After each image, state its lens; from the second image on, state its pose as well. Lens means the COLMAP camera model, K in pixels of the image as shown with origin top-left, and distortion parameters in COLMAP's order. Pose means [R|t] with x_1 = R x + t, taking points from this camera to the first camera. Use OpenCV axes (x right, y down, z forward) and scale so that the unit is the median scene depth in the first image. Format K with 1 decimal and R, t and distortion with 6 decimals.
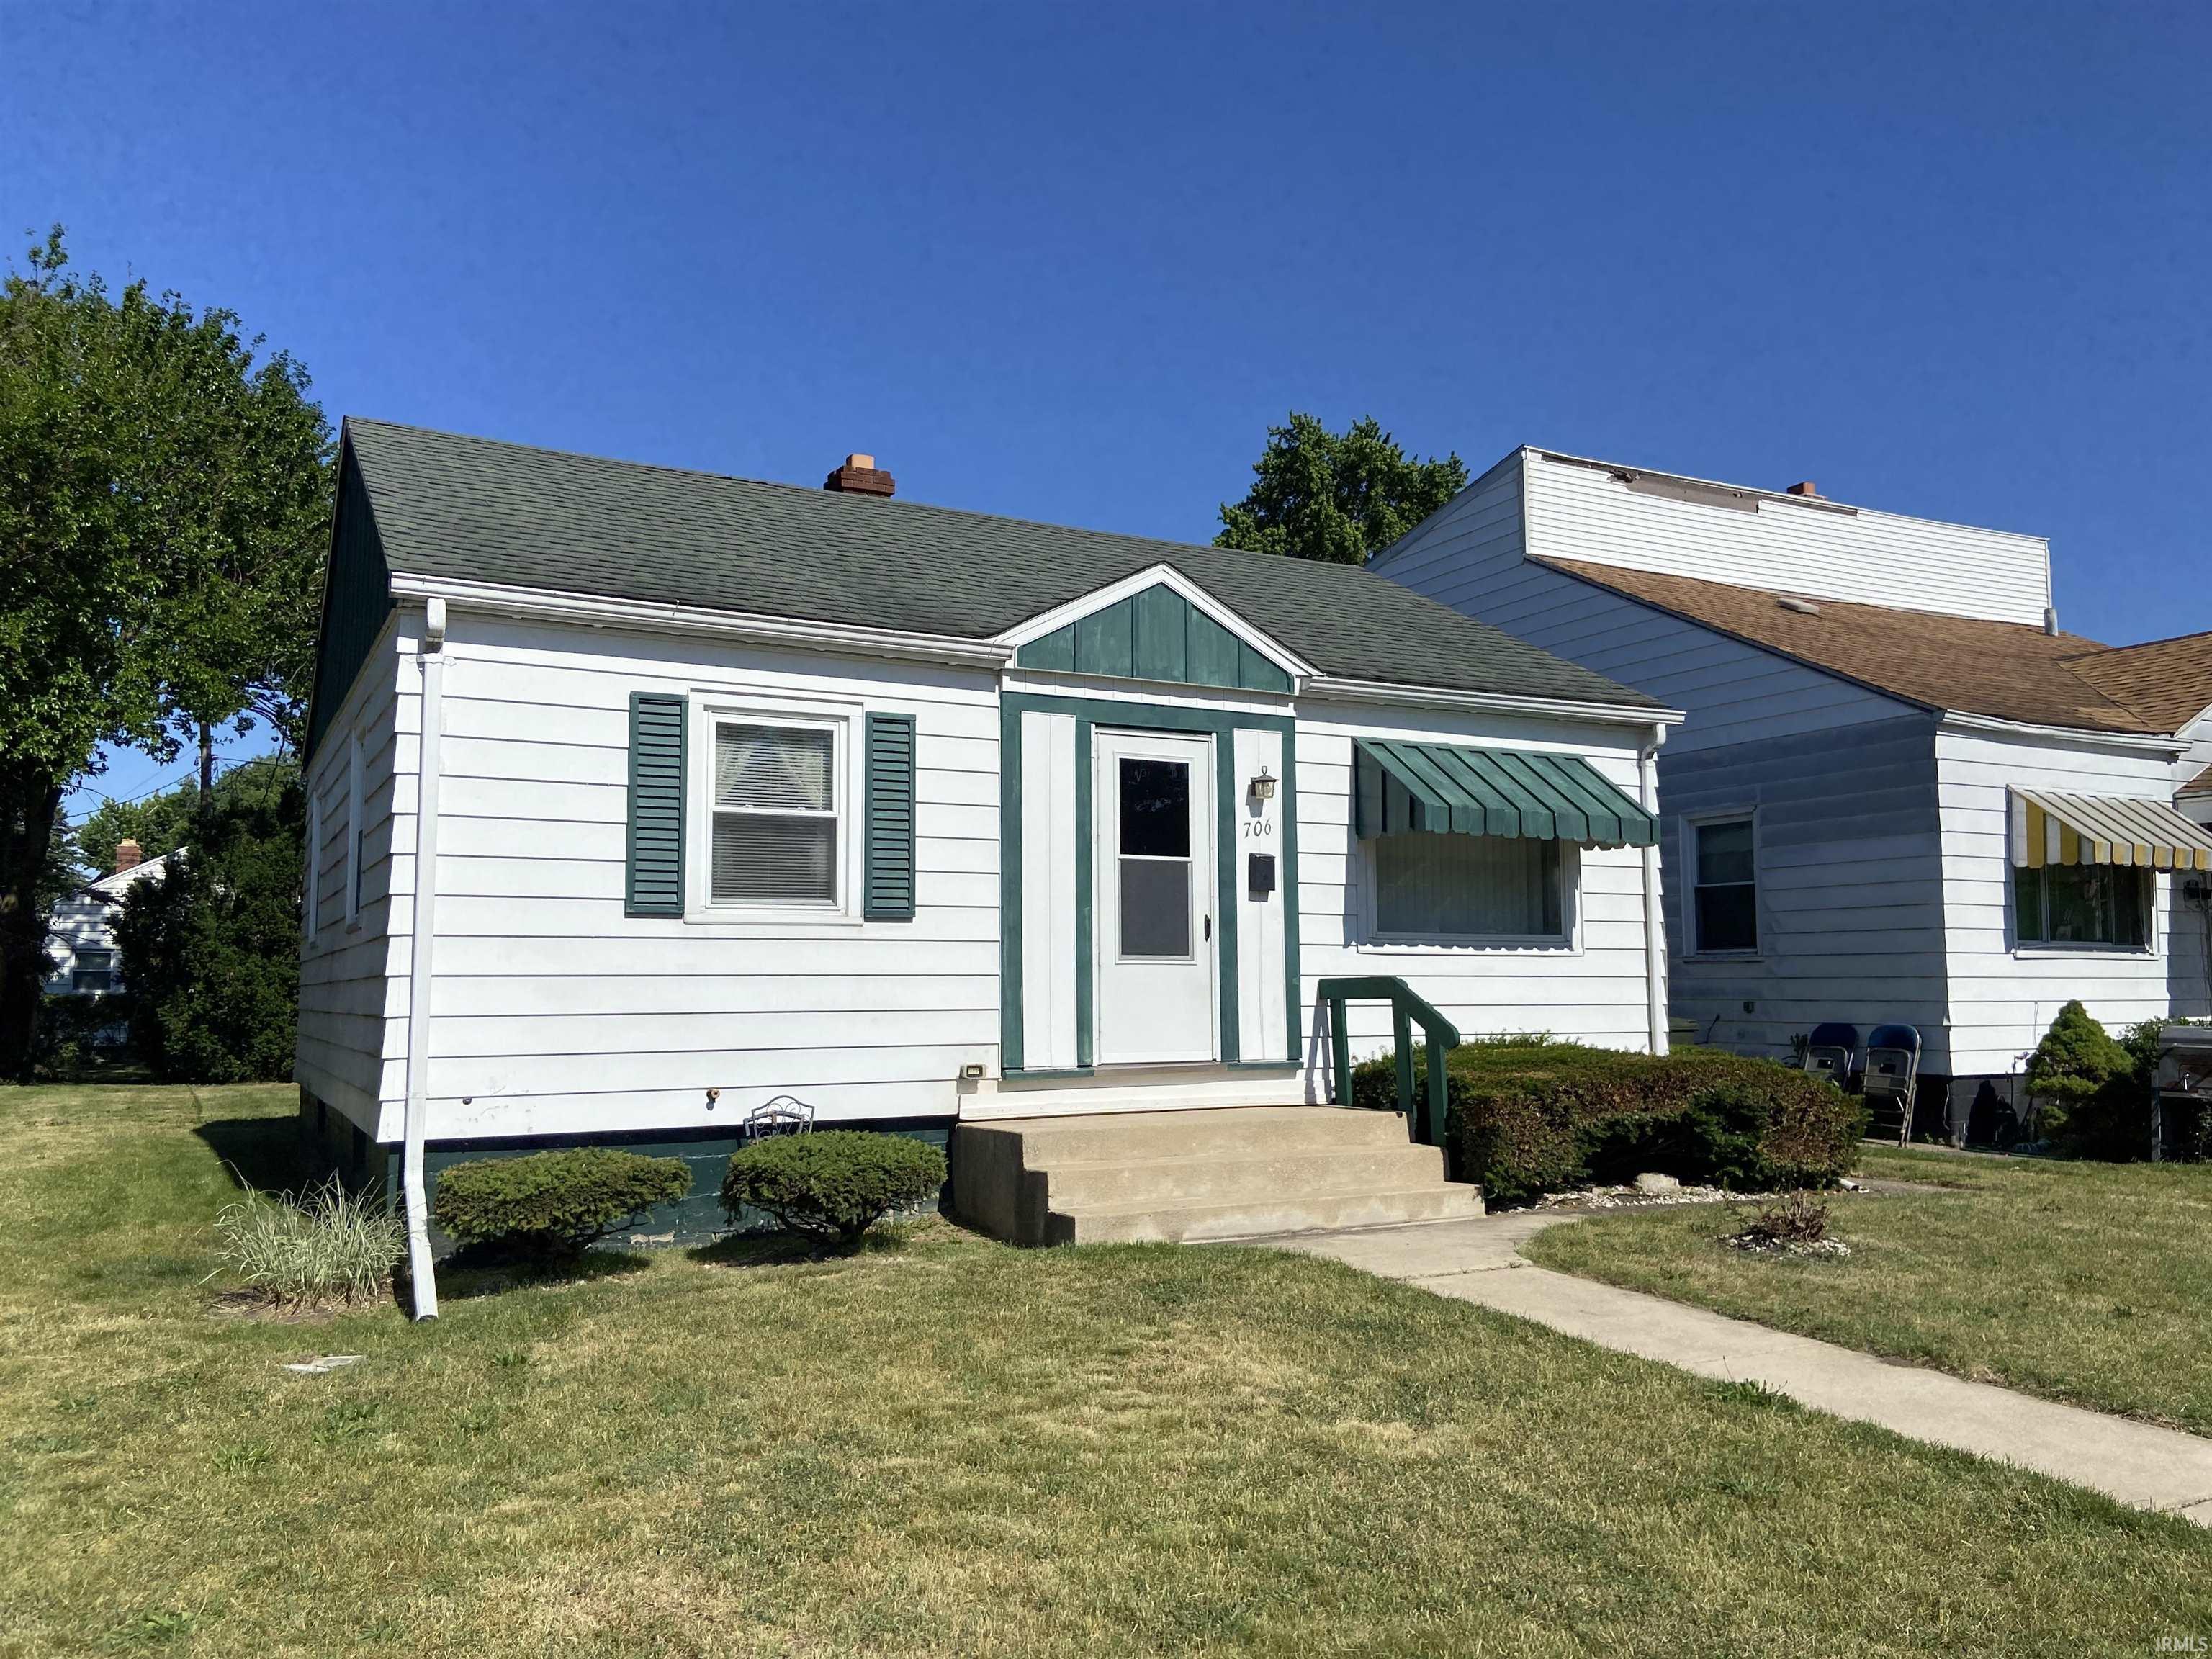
lens RADIAL K [[1681.7, 0, 1119.5], [0, 1681.7, 849.9], [0, 0, 1]] dist [0.067252, -0.063384]
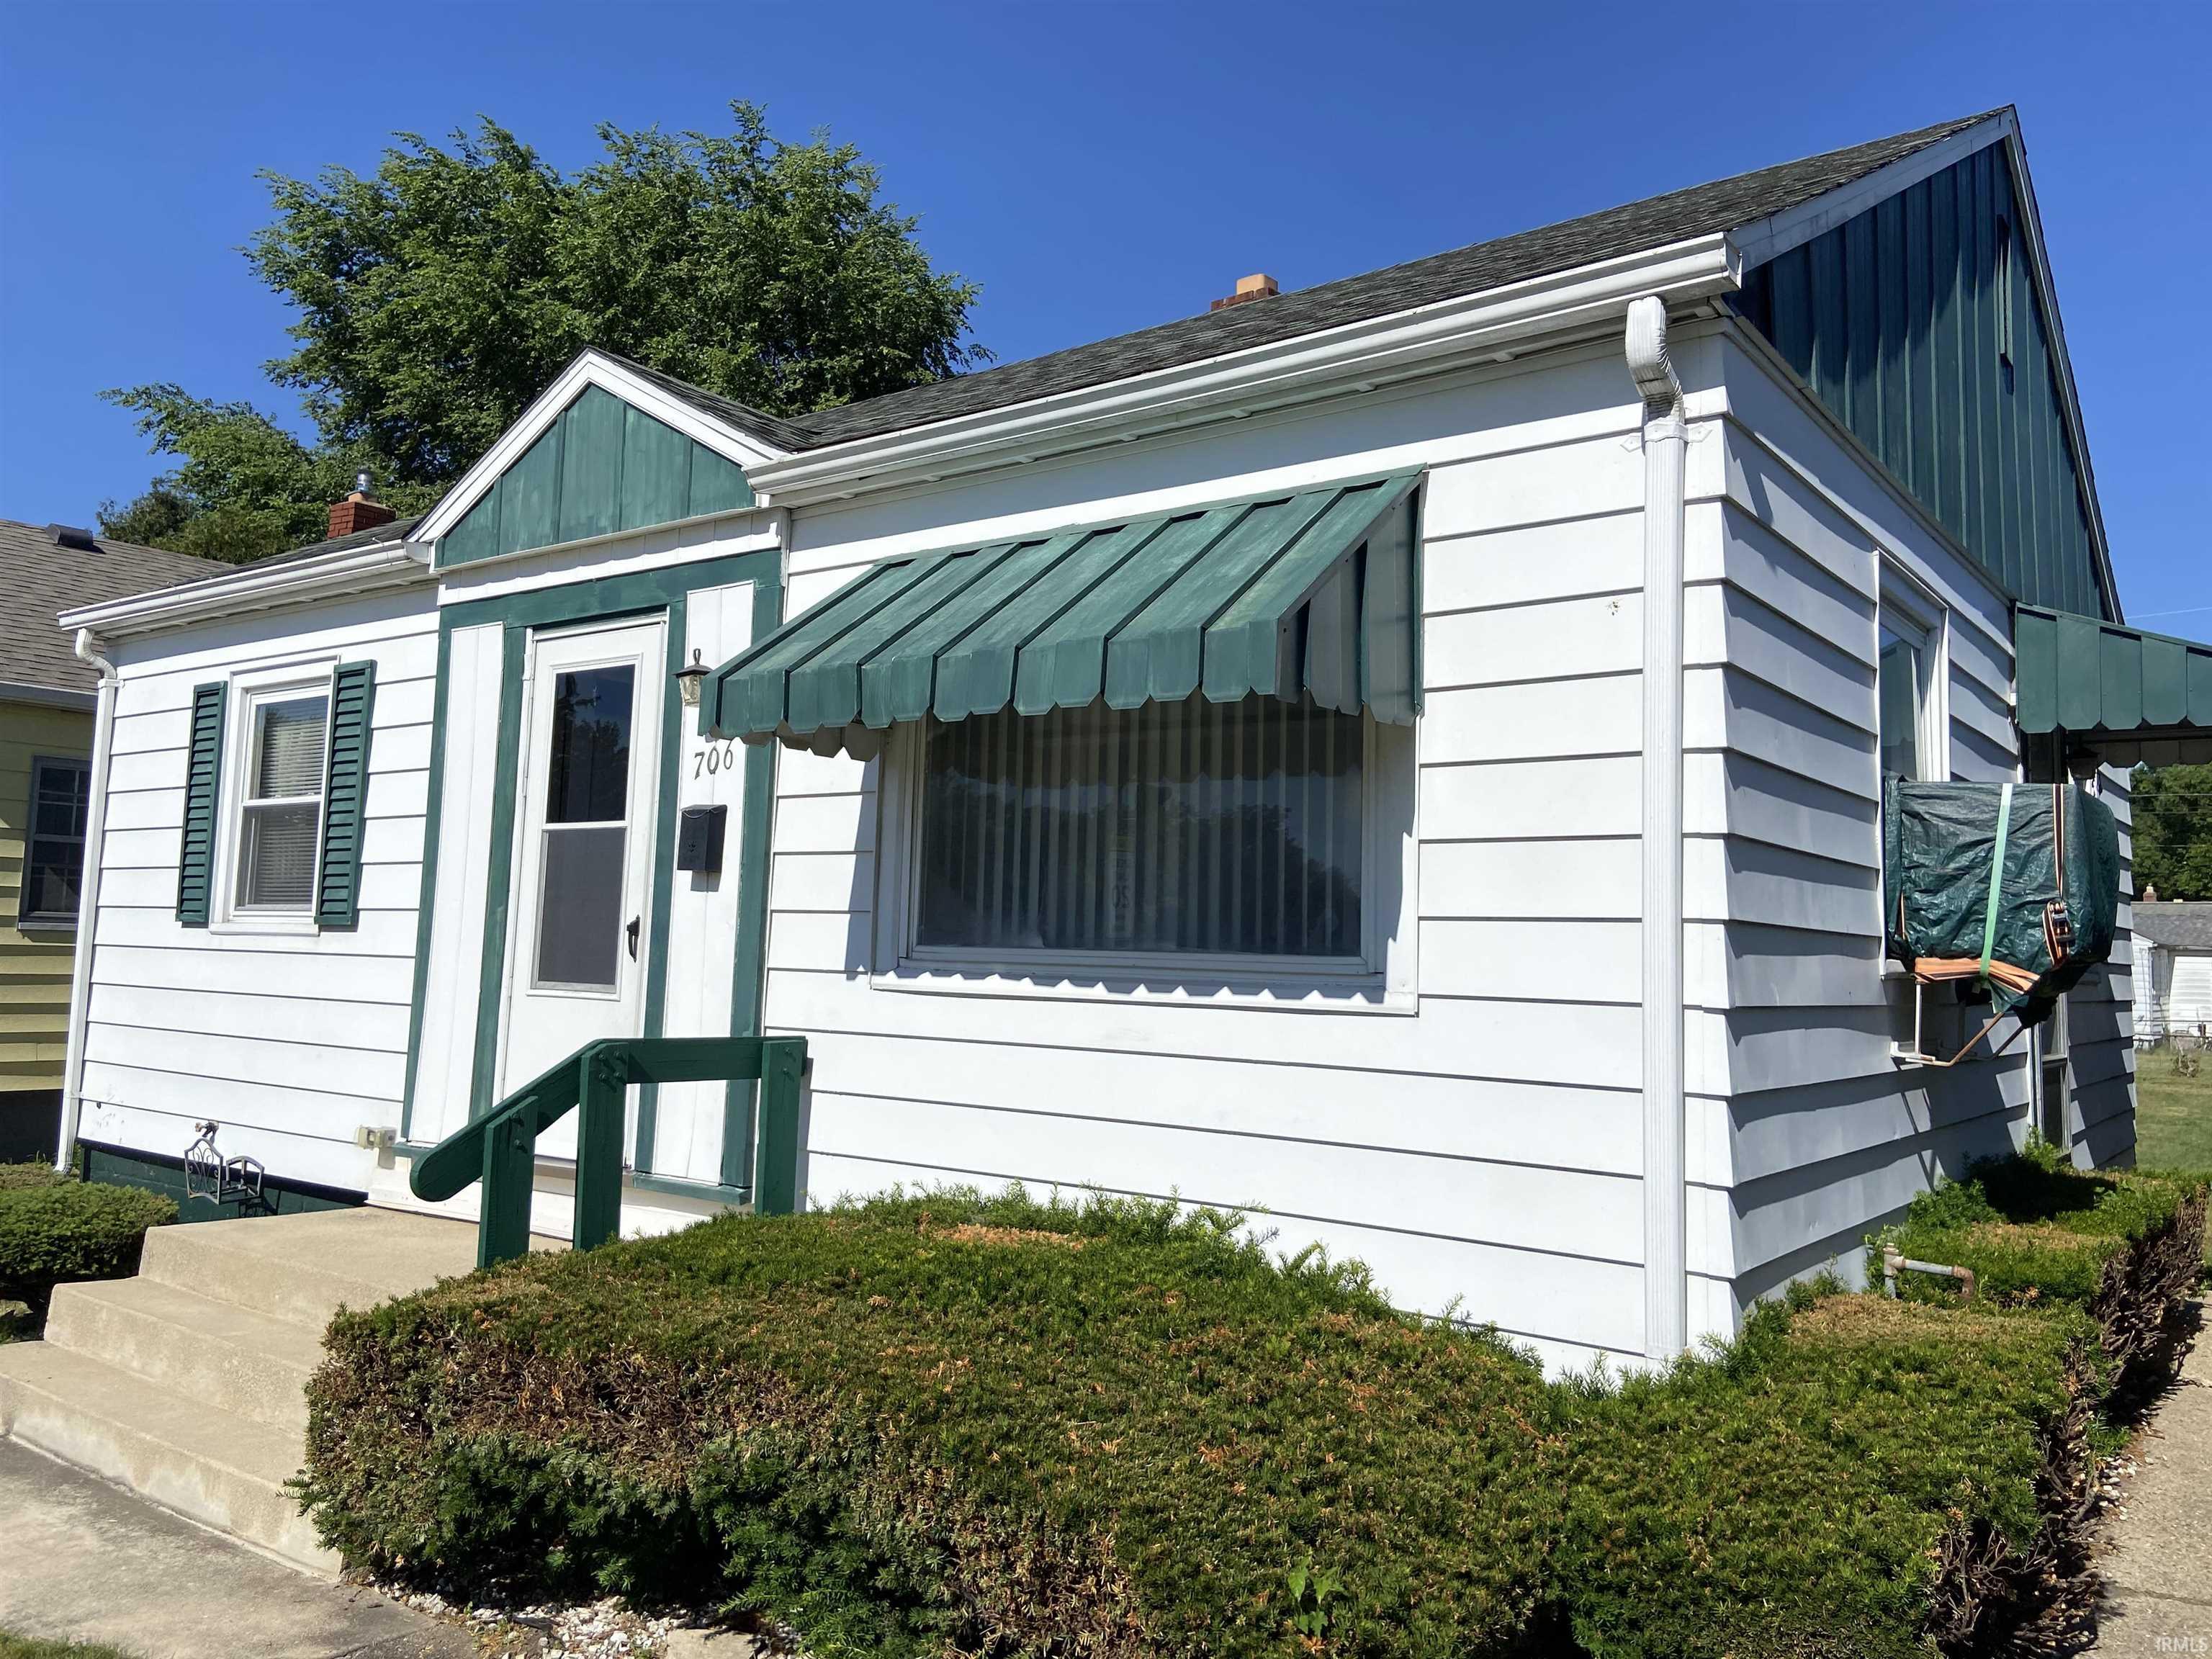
lens RADIAL K [[1681.7, 0, 1115.1], [0, 1681.7, 841.1], [0, 0, 1]] dist [0.067252, -0.063384]
pose [[0.416920, -0.049763, -0.907580, 0.676693], [0.042646, 0.998471, -0.035156, 0.041172], [0.907942, -0.024047, 0.418405, 0.925124]]
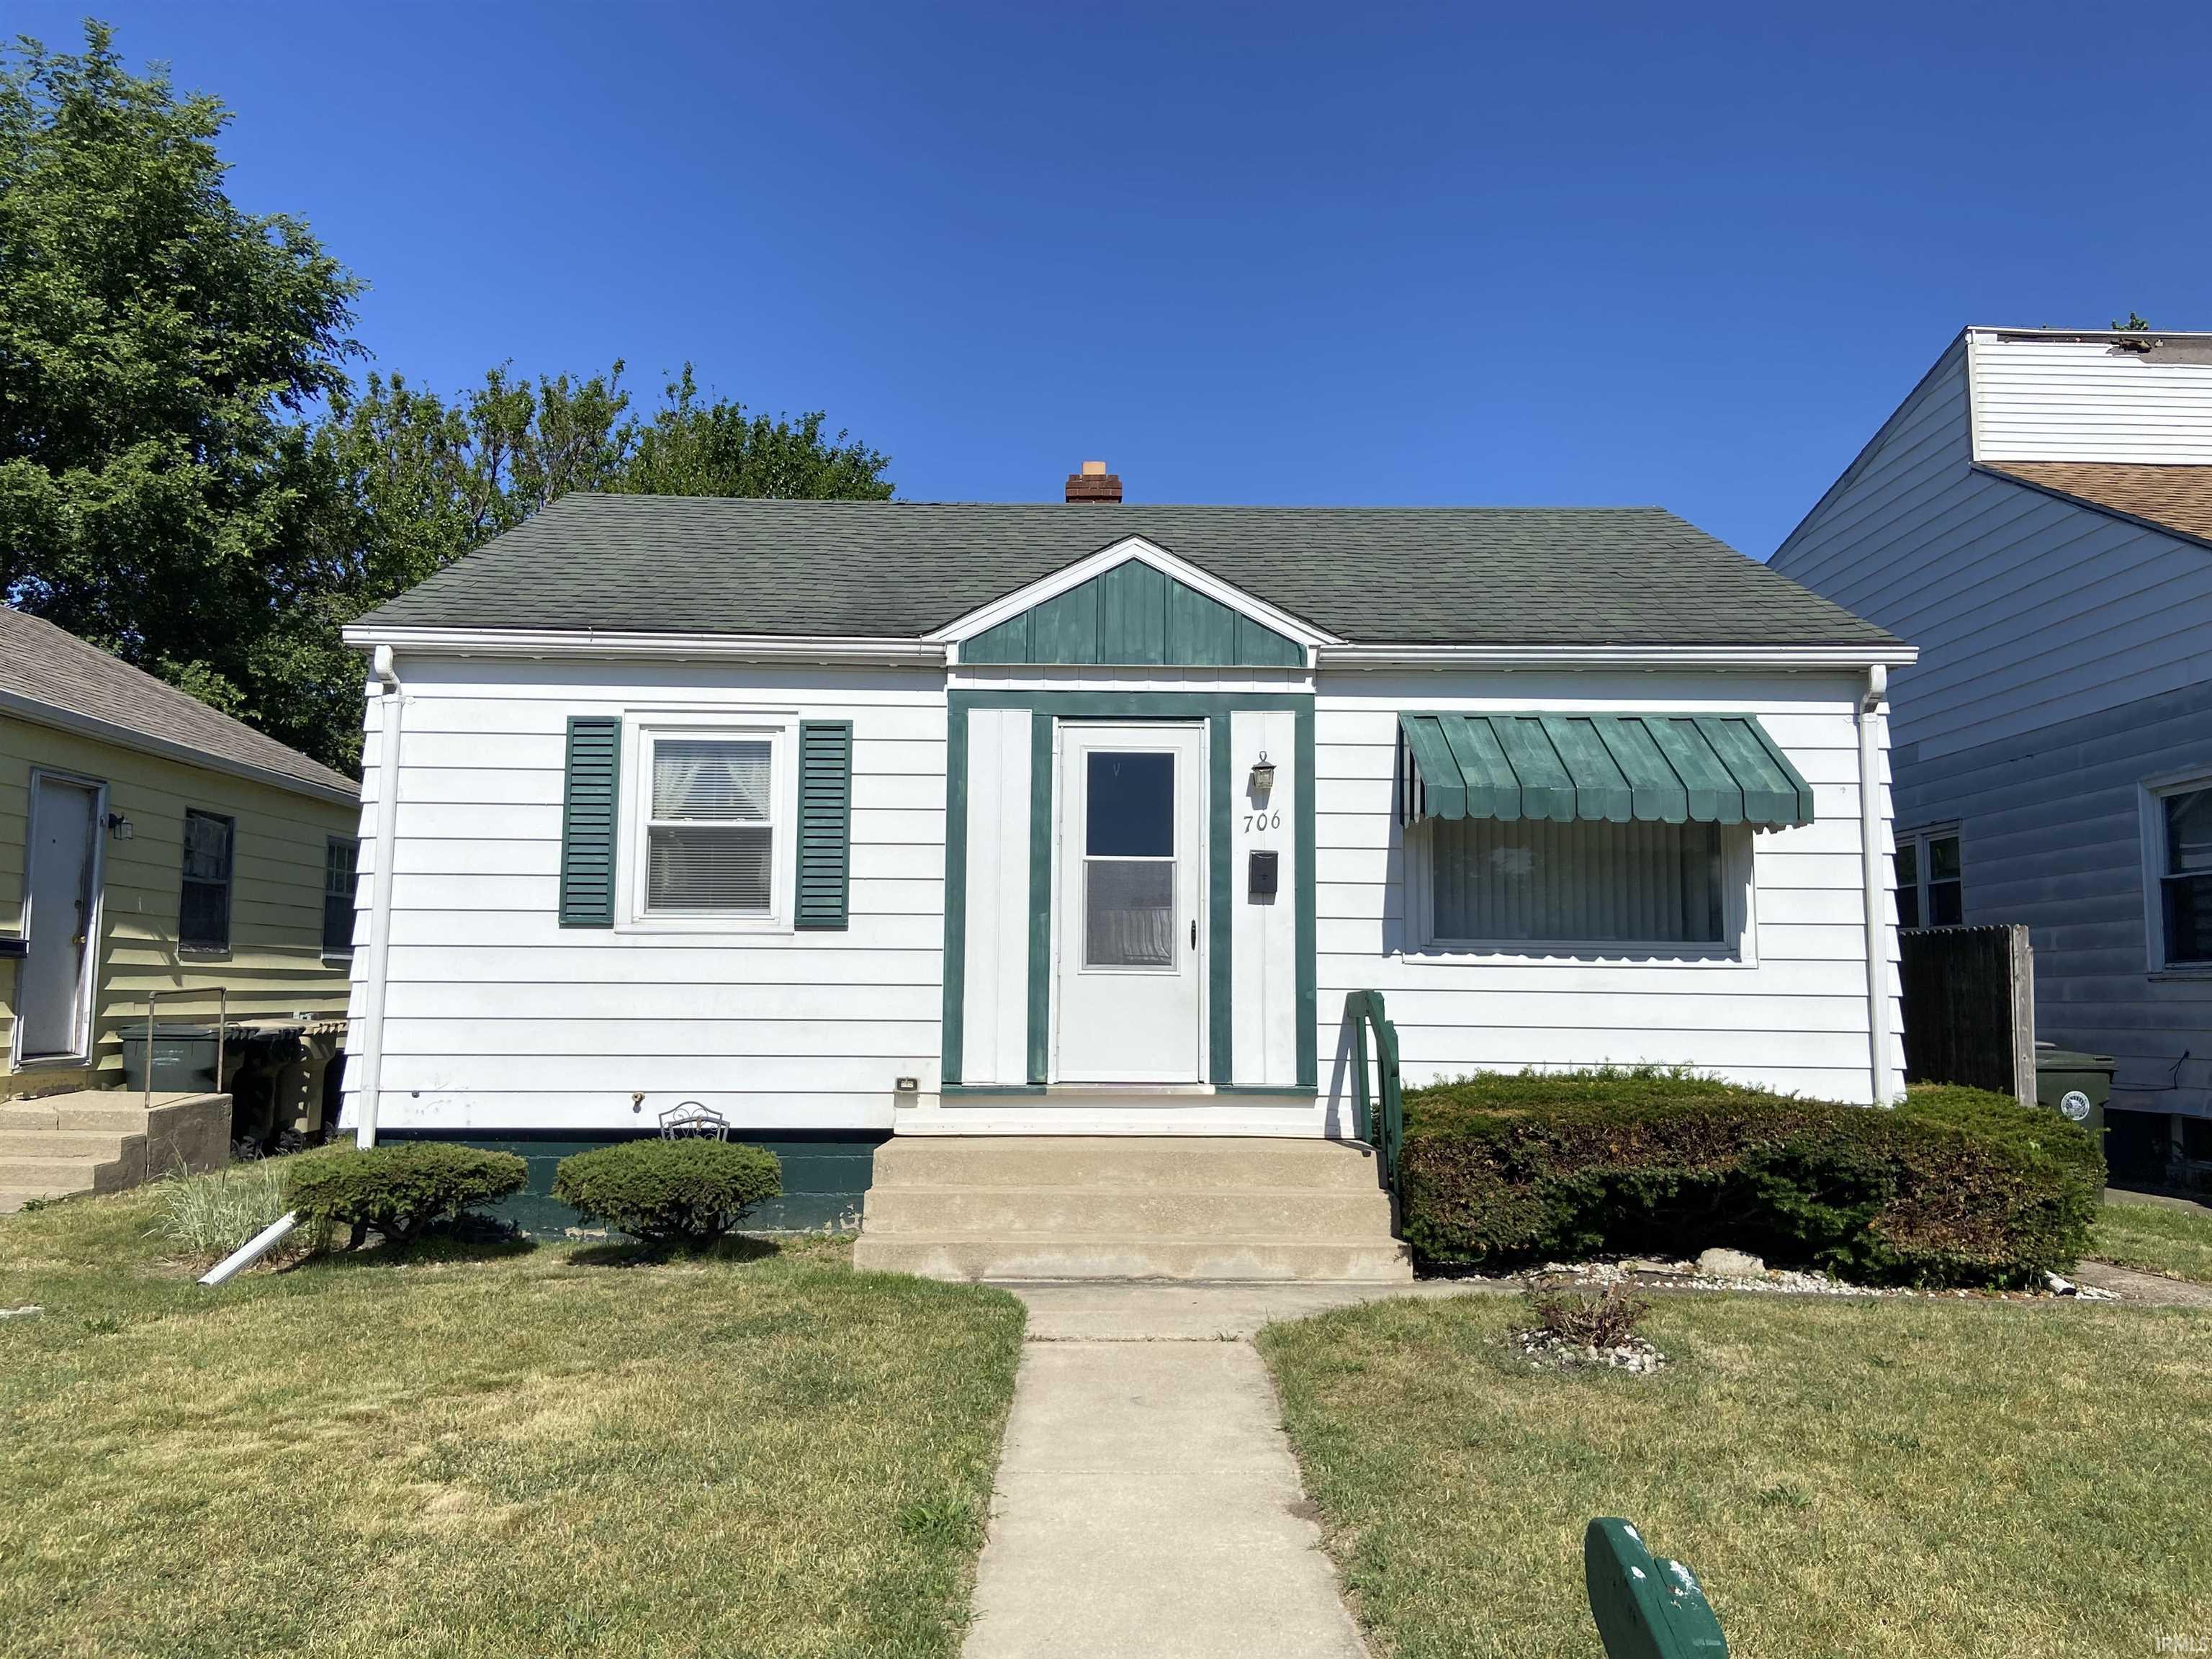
lens RADIAL K [[1681.7, 0, 1090.4], [0, 1681.7, 844.2], [0, 0, 1]] dist [0.067252, -0.063384]
pose [[0.883647, -0.032636, -0.467016, 0.433818], [0.026186, 0.999451, -0.020296, 0.015114], [0.467422, 0.005705, 0.884016, 0.182934]]
